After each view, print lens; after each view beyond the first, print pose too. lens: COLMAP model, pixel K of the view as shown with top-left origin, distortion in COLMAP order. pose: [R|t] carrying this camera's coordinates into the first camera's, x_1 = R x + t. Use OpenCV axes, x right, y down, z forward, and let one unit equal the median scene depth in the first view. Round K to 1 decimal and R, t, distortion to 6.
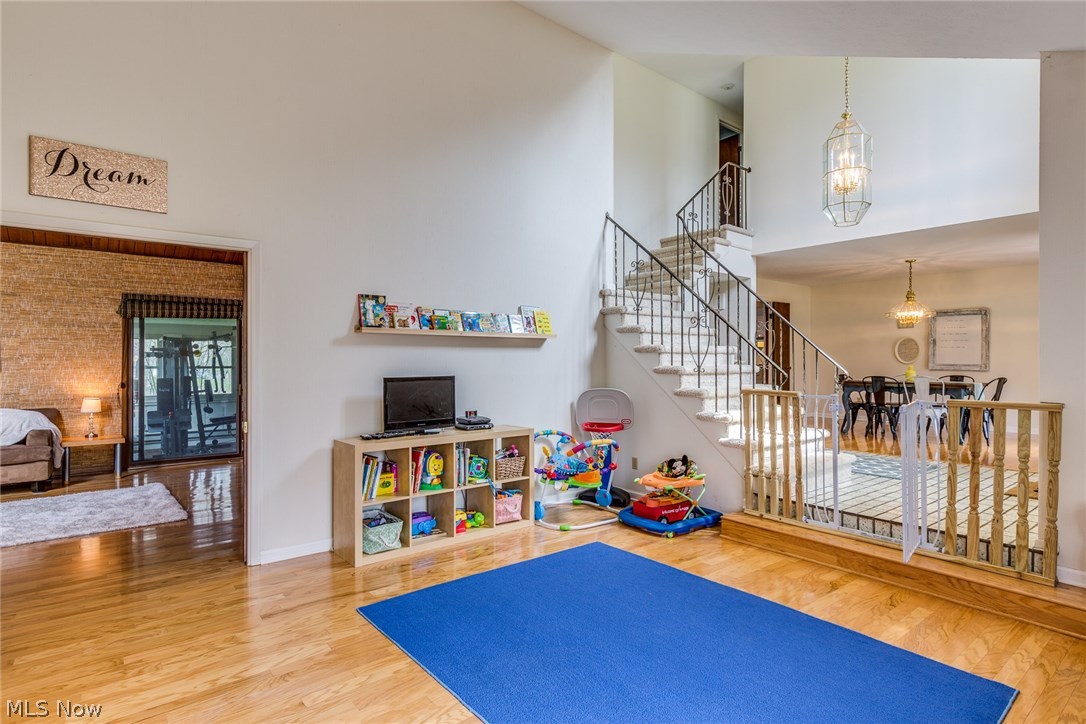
lens RADIAL K [[585.3, 0, 549.4], [0, 585.3, 362.1], [0, 0, 1]] dist [0.001077, 0.001186]
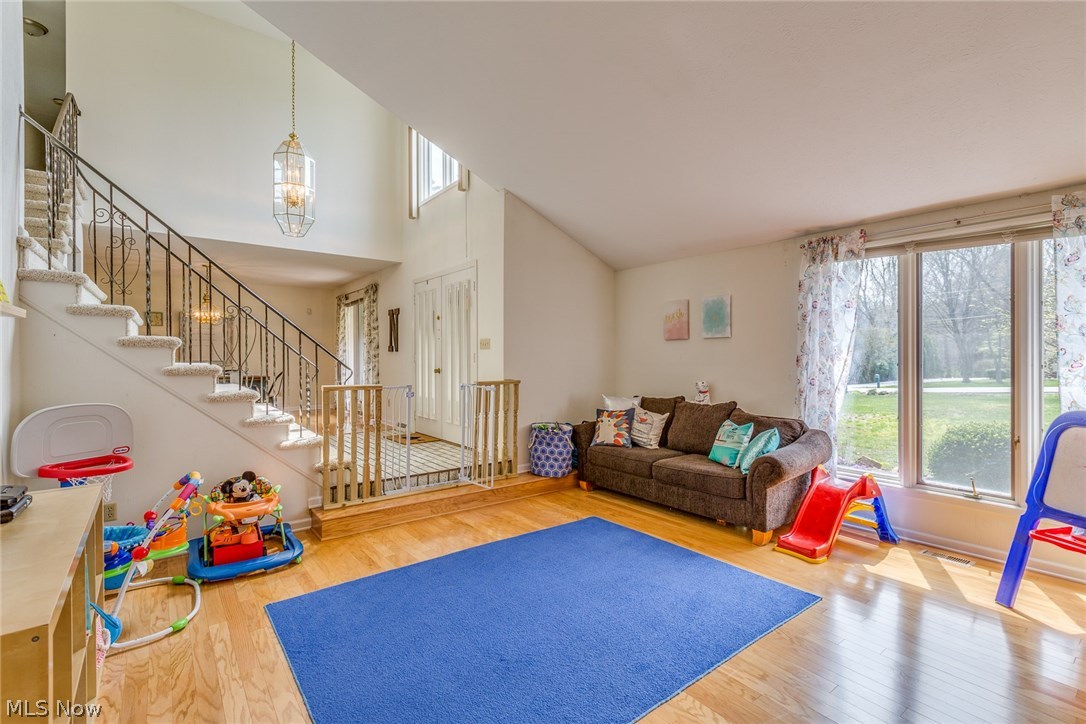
lens RADIAL K [[493.1, 0, 548.5], [0, 493.1, 357.6], [0, 0, 1]] dist [0.016397, -0.000155]
pose [[0.018235, -0.001302, 0.999833, -0.619076], [0.004467, 0.999989, 0.001221, -0.003158], [-0.999824, 0.004444, 0.018240, 0.733843]]
